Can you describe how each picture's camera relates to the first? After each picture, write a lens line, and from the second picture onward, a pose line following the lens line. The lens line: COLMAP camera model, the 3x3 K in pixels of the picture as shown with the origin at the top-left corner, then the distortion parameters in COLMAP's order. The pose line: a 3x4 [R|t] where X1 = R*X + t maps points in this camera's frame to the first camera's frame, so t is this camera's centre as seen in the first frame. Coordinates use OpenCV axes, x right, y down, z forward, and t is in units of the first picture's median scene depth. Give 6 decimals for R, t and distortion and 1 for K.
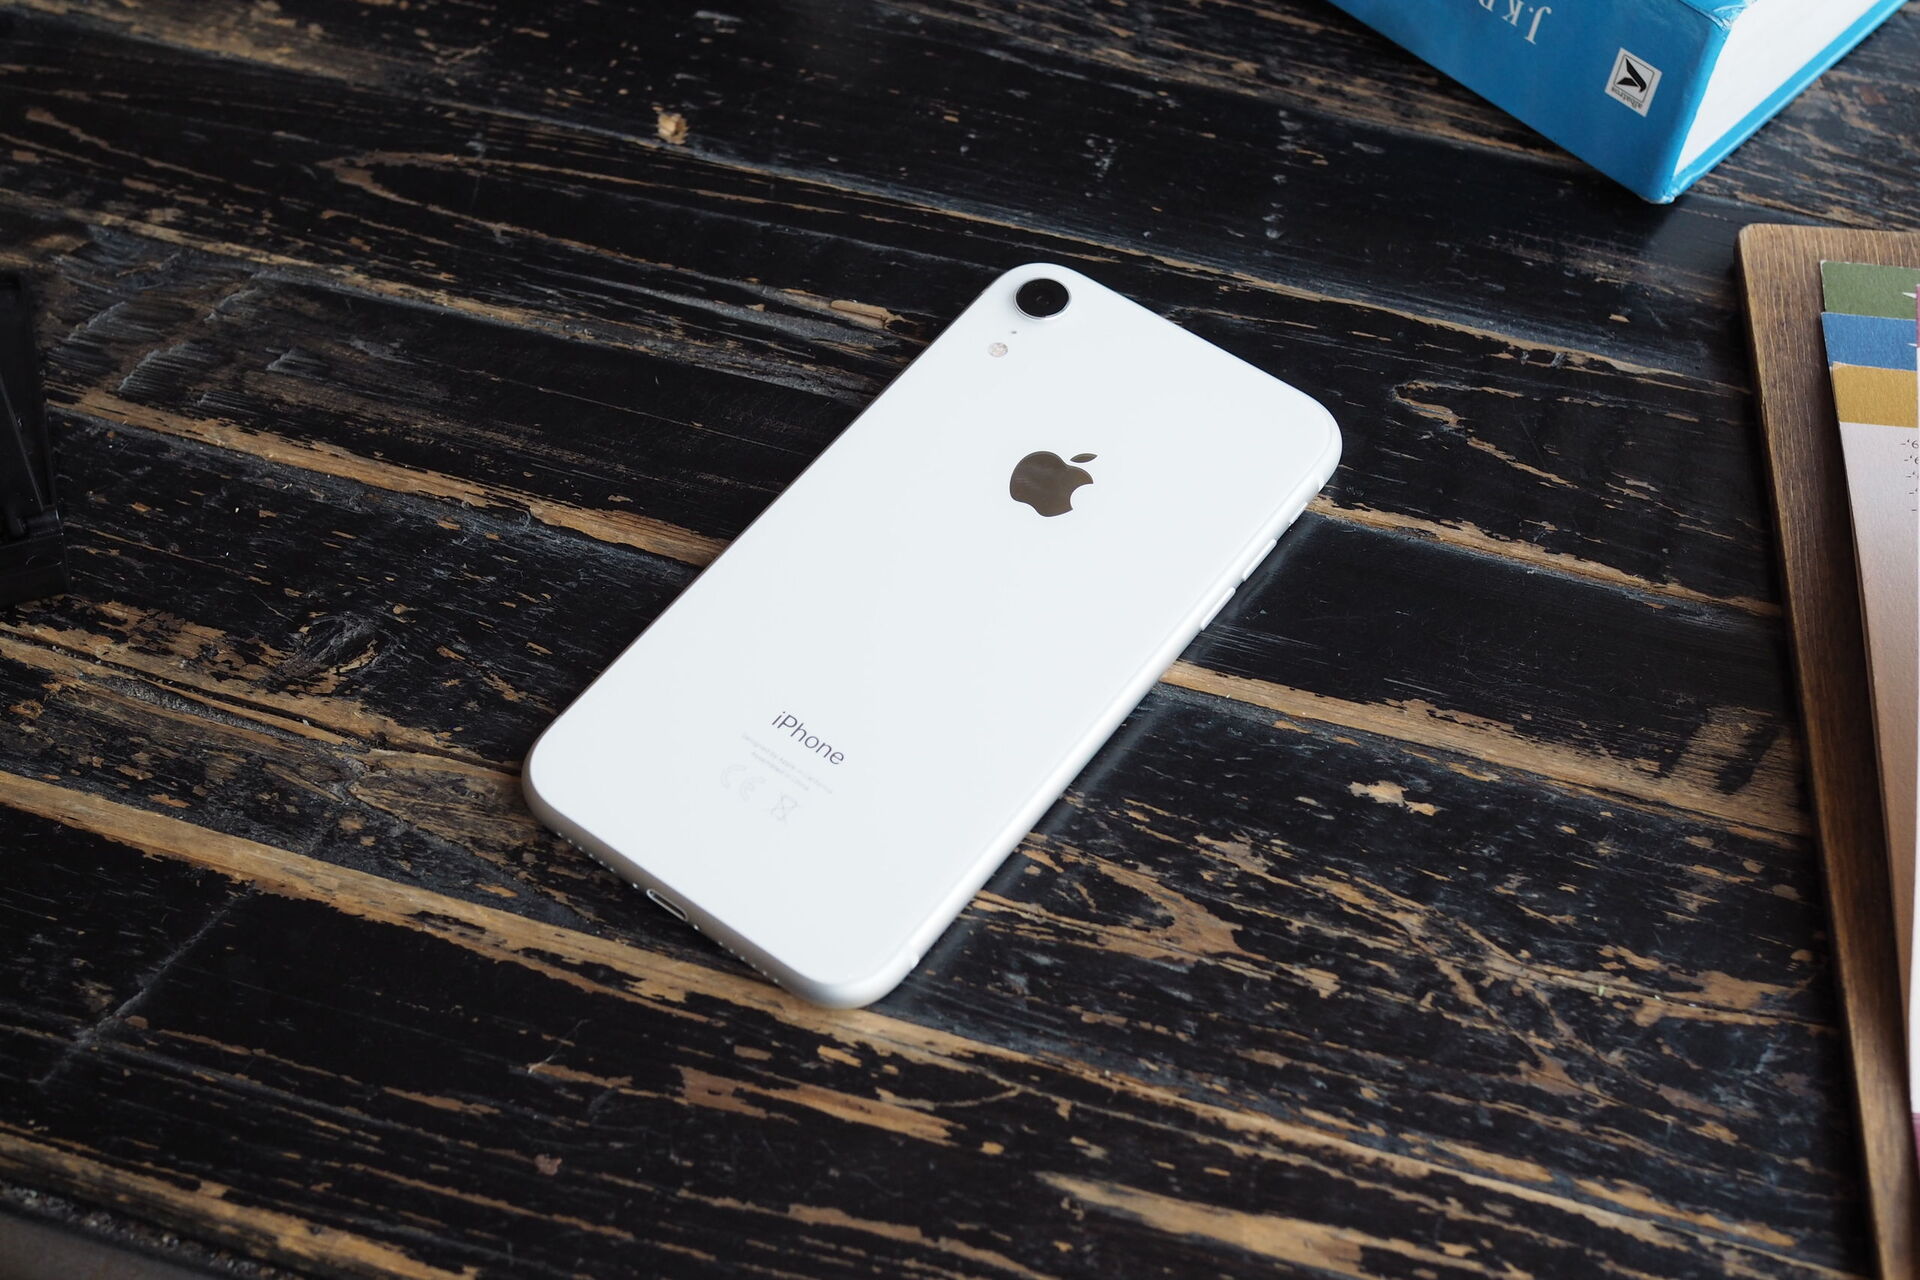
lens RADIAL K [[2821.6, 0, 960.6], [0, 2821.6, 615.5], [0, 0, 1]] dist [-0.150394, 0.151957]
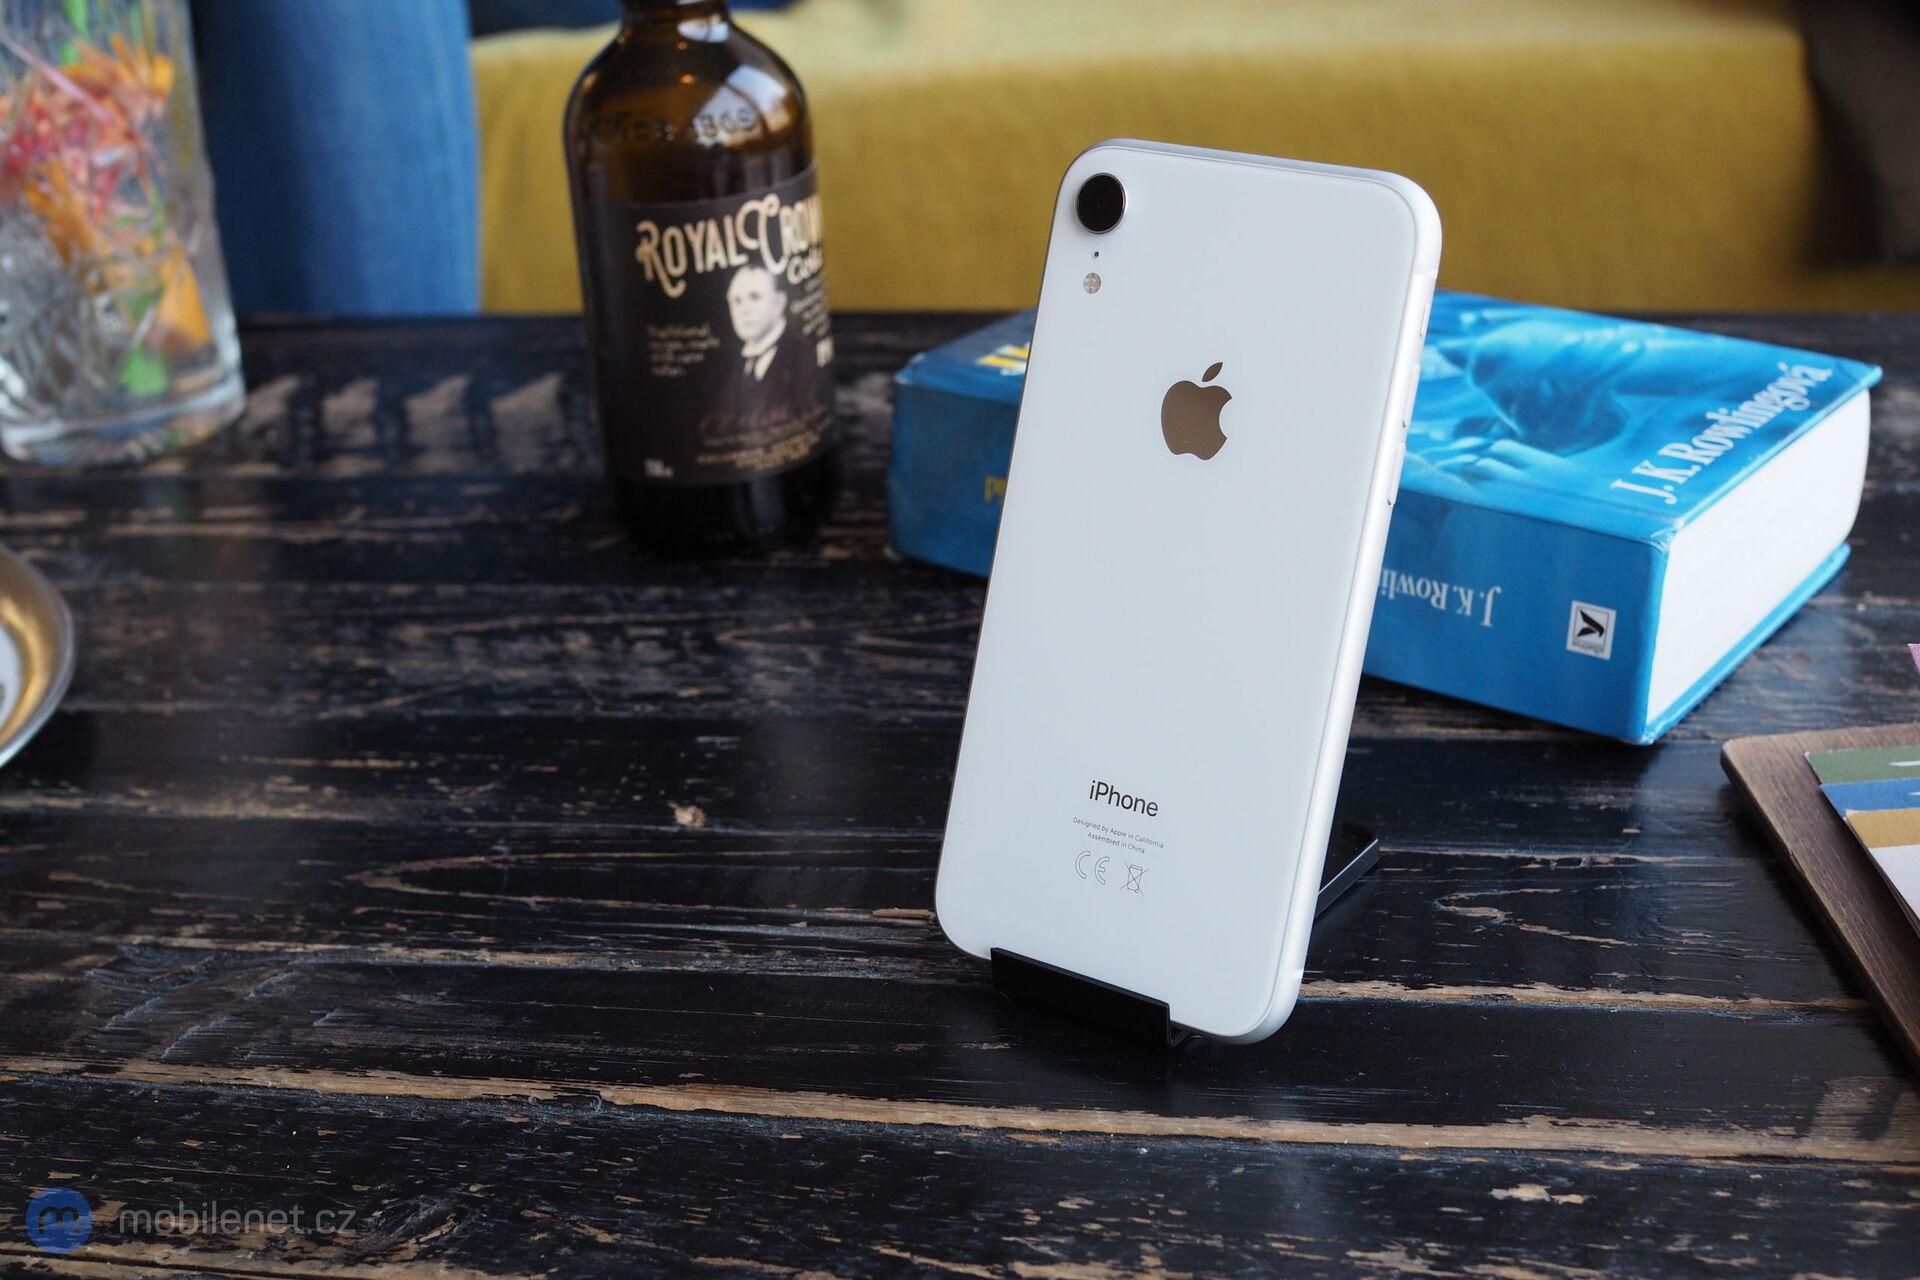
lens RADIAL K [[2821.6, 0, 960.6], [0, 2821.6, 615.5], [0, 0, 1]] dist [-0.150394, 0.151957]
pose [[0.989974, -0.110994, 0.087366, -0.092437], [0.139621, 0.862660, -0.486131, 0.296592], [-0.021410, 0.493455, 0.869508, 0.069543]]
